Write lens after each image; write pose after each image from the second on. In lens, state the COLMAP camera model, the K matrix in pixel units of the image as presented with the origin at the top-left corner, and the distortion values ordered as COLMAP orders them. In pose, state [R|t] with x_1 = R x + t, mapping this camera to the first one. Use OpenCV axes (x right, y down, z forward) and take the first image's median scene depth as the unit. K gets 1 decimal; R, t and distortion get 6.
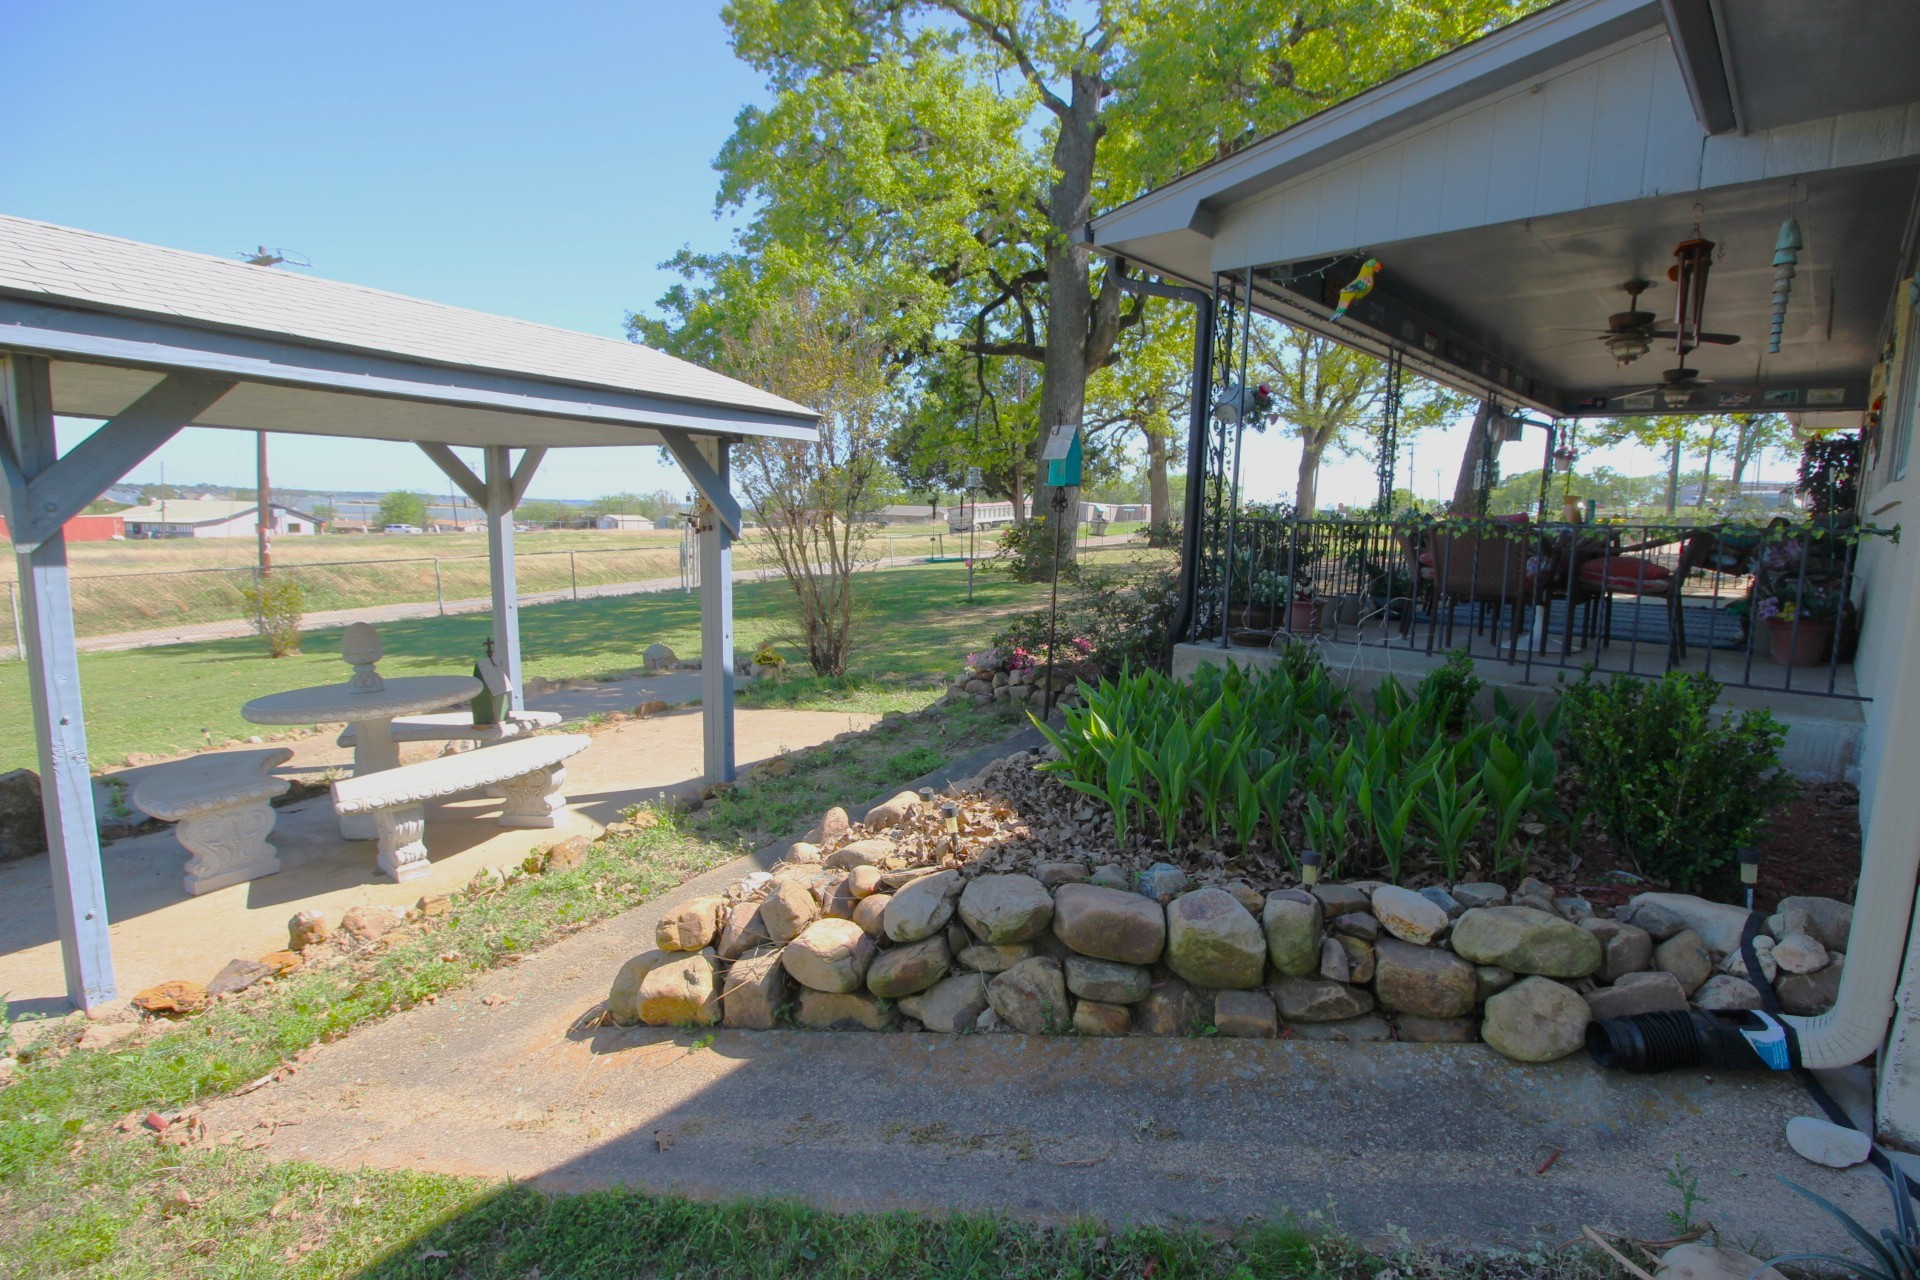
lens RADIAL K [[884.4, 0, 963.8], [0, 884.4, 652.6], [0, 0, 1]] dist [-0.023995, -0.000702]
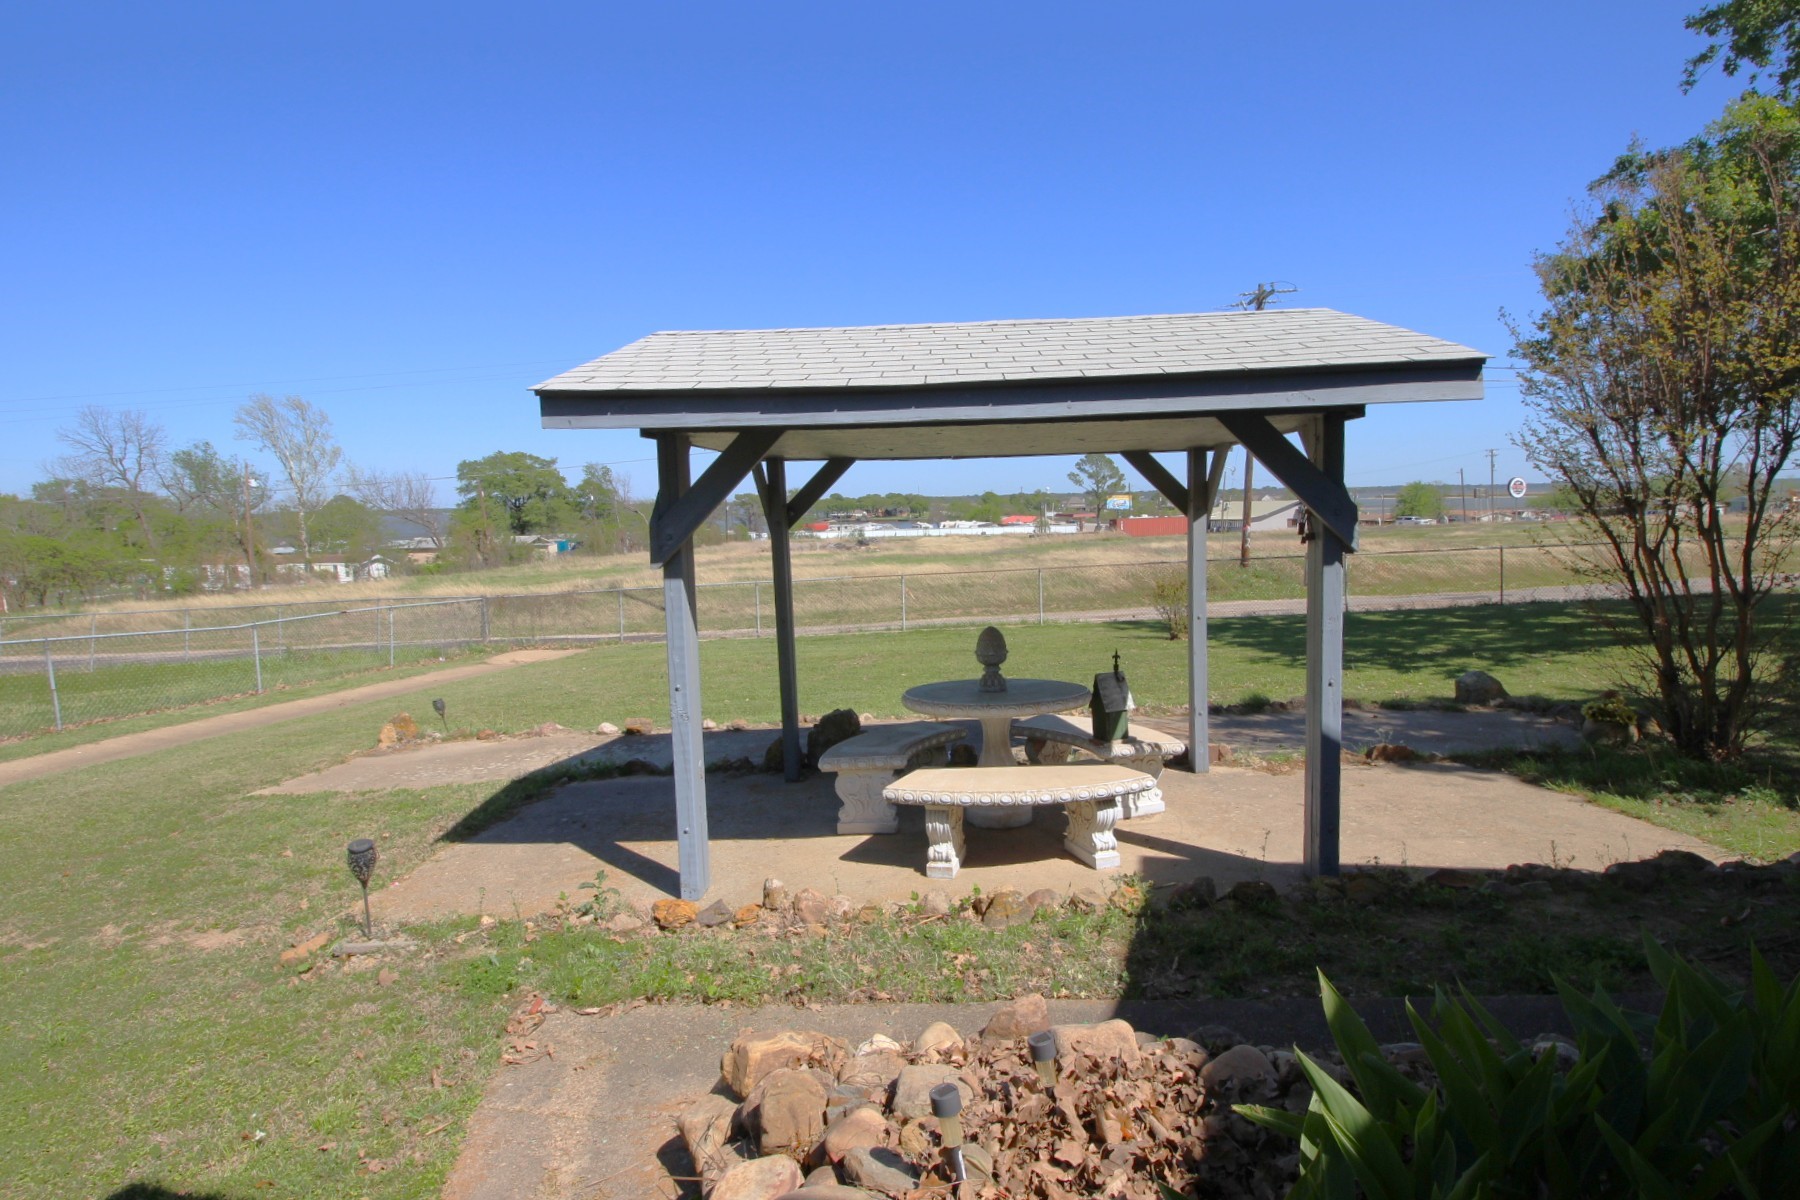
lens RADIAL K [[885.7, 0, 948.3], [0, 885.7, 585.4], [0, 0, 1]] dist [-0.002561, -0.001377]
pose [[0.464769, 0.039415, -0.884554, 0.200200], [-0.095818, 0.995381, -0.005992, -0.055808], [0.880232, 0.087541, 0.466399, 0.328030]]
